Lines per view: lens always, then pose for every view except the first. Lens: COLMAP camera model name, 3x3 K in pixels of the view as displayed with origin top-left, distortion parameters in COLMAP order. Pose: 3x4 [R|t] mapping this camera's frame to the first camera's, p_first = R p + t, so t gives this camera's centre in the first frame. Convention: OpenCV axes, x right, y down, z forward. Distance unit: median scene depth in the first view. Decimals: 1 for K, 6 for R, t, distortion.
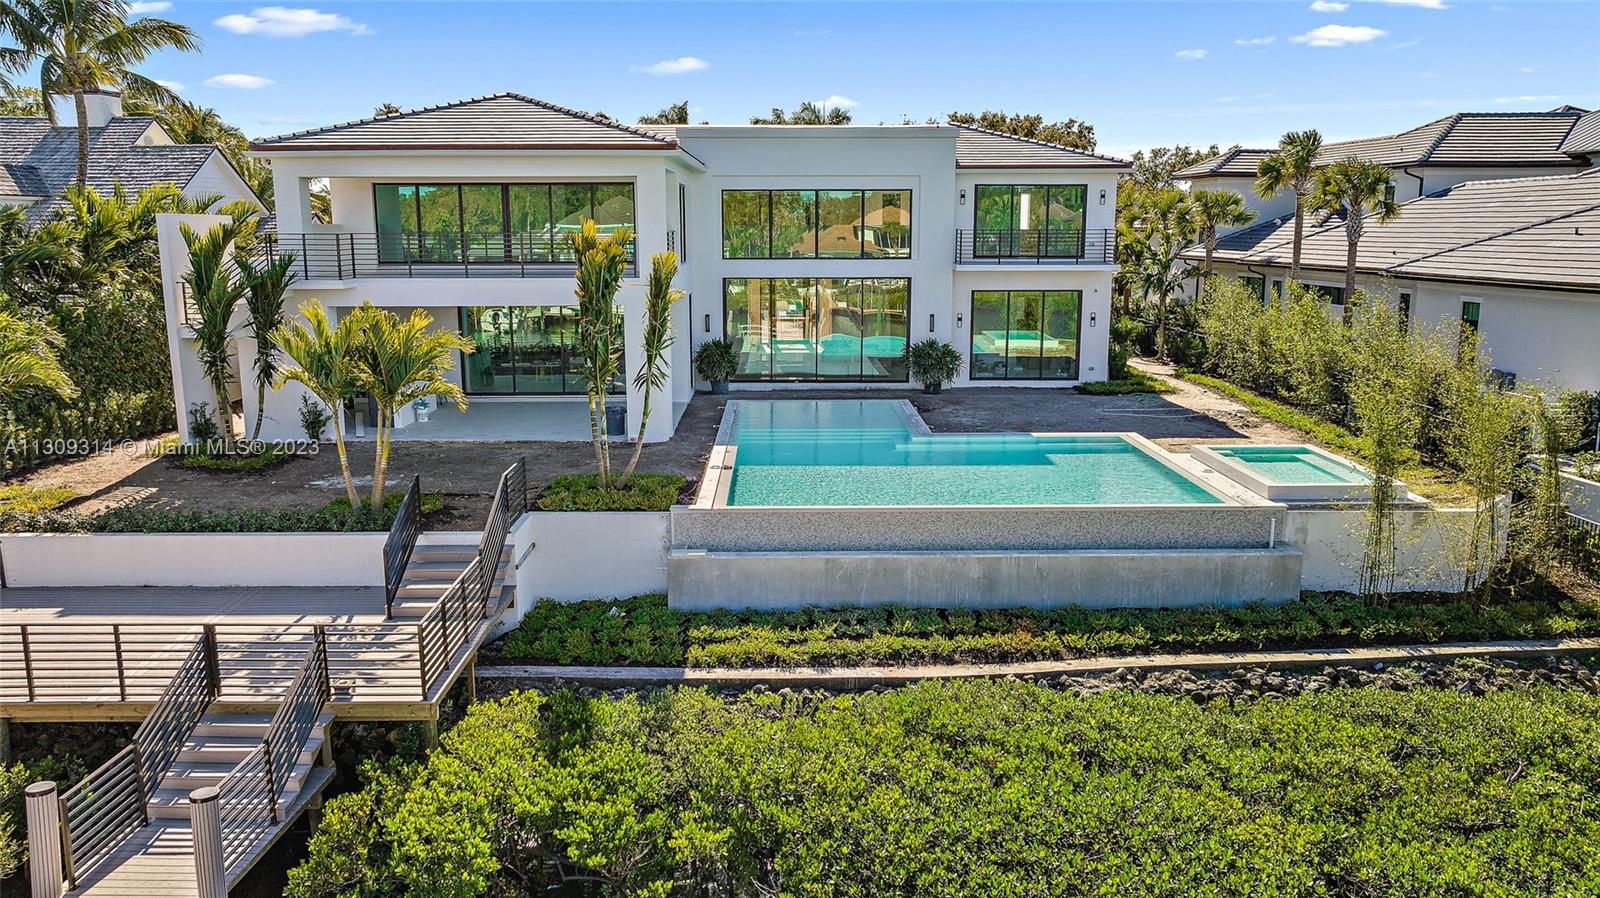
lens RADIAL K [[1163.8, 0, 800.0], [0, 1163.8, 449.0], [0, 0, 1]] dist [-0.013355, -0.000133]
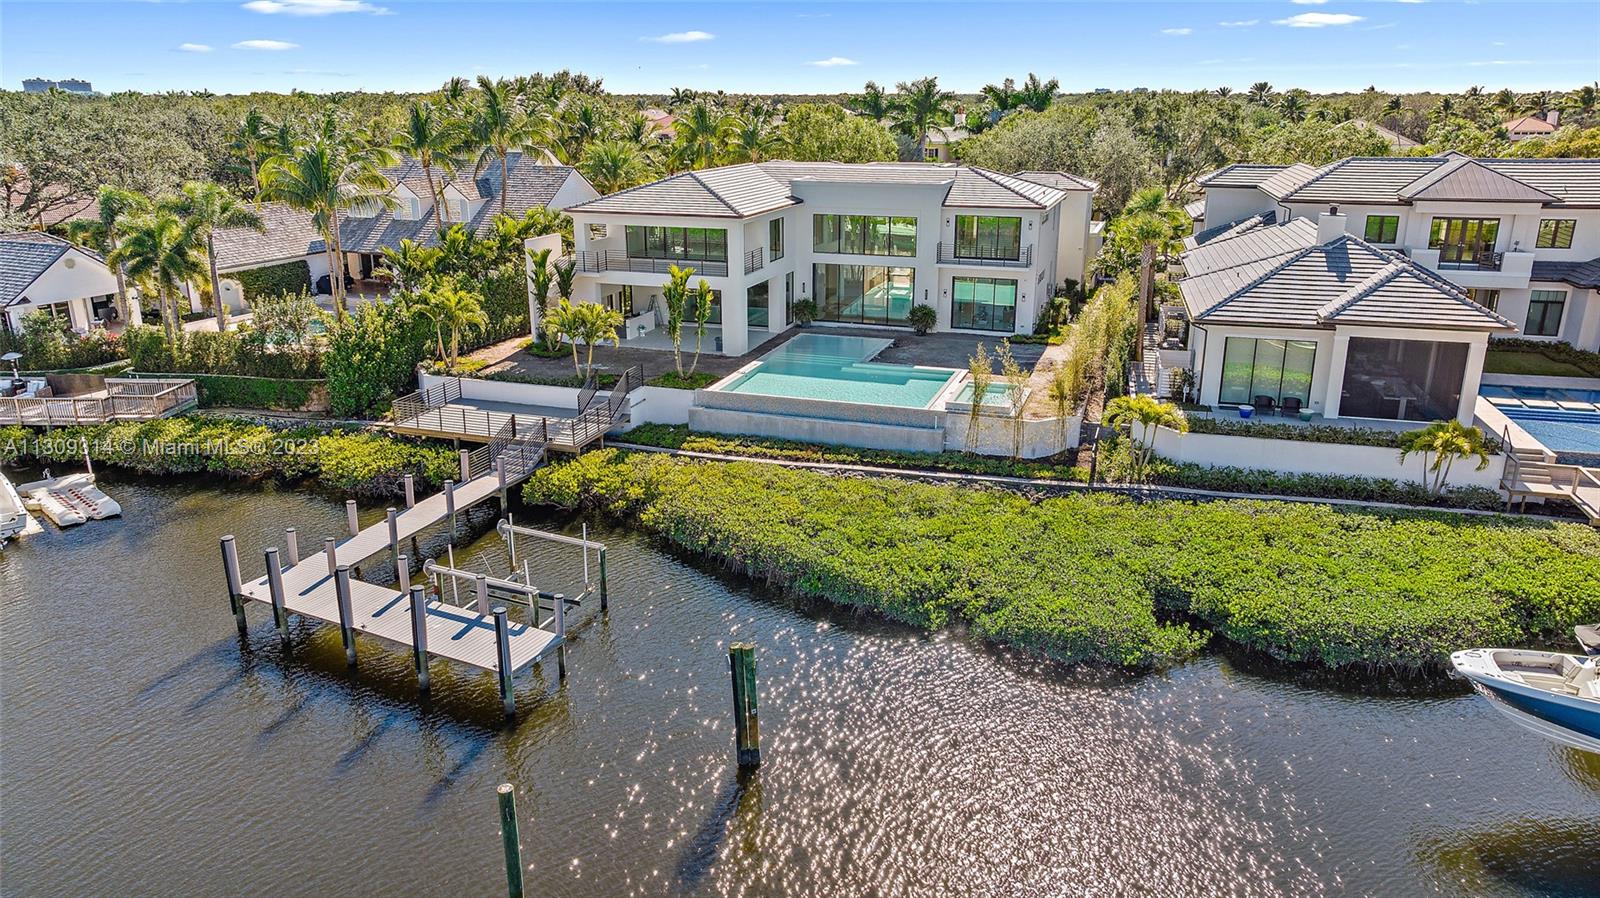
lens RADIAL K [[1127.2, 0, 800.0], [0, 1127.2, 449.0], [0, 0, 1]] dist [-0.006150, -0.001582]
pose [[0.945012, 0.101463, -0.310897, 0.909117], [-0.066149, 0.990308, 0.122124, -0.138408], [0.320275, -0.094843, 0.942565, -1.260815]]
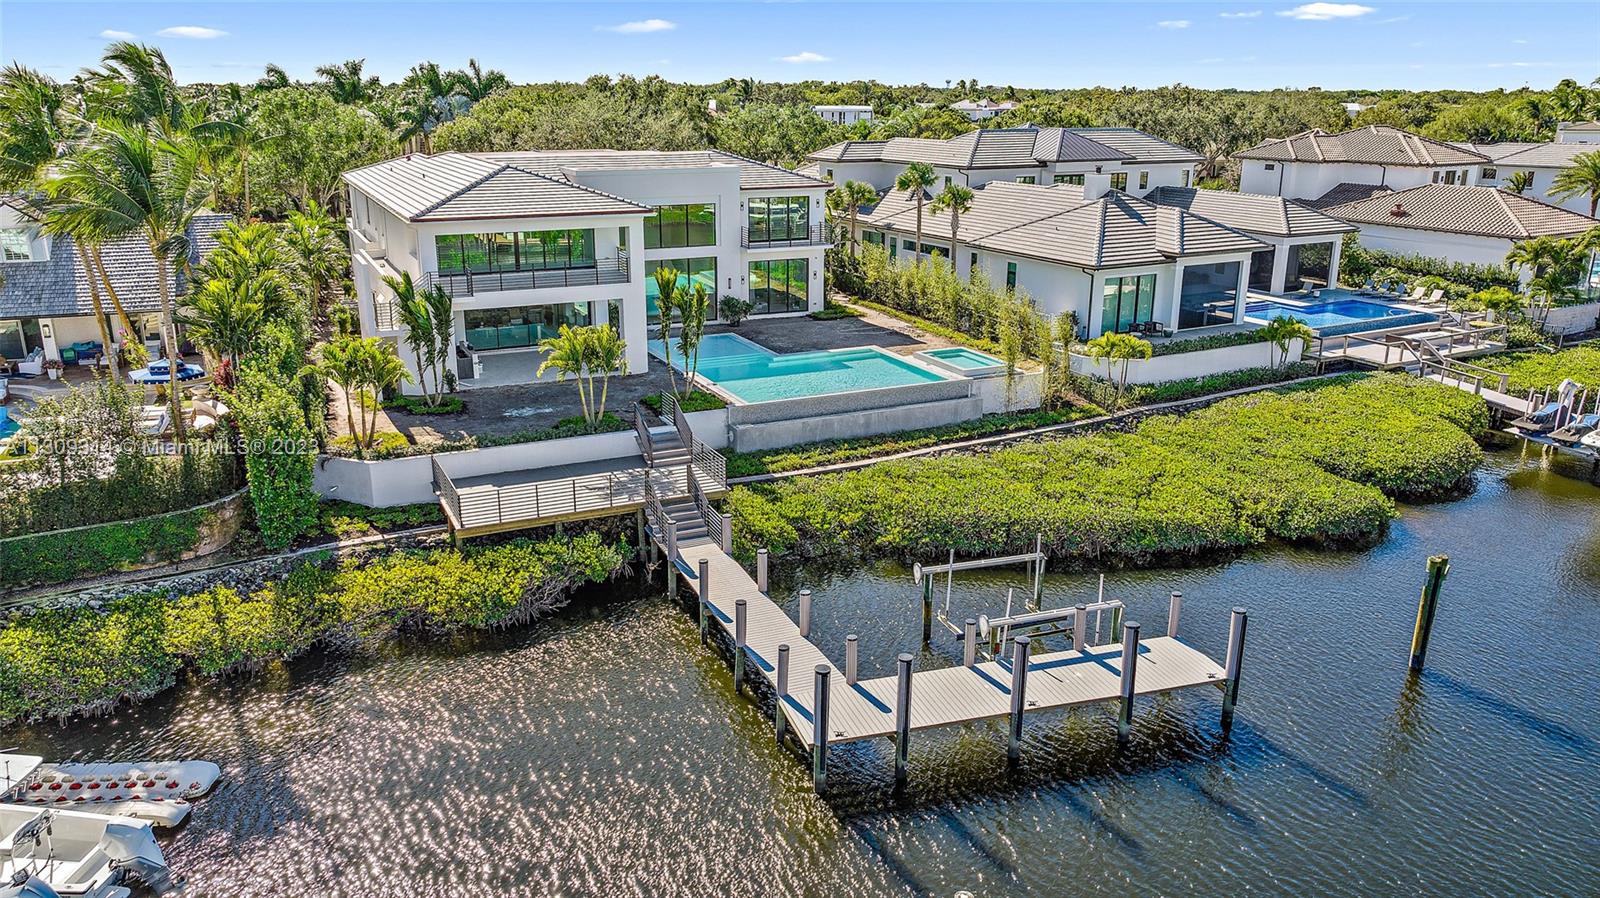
lens RADIAL K [[1163.8, 0, 800.0], [0, 1163.8, 449.0], [0, 0, 1]] dist [-0.013355, -0.000133]
pose [[0.908793, -0.118956, 0.399930, -0.919271], [0.075548, 0.989568, 0.122665, -0.134316], [-0.410350, -0.081263, 0.908300, -1.073900]]
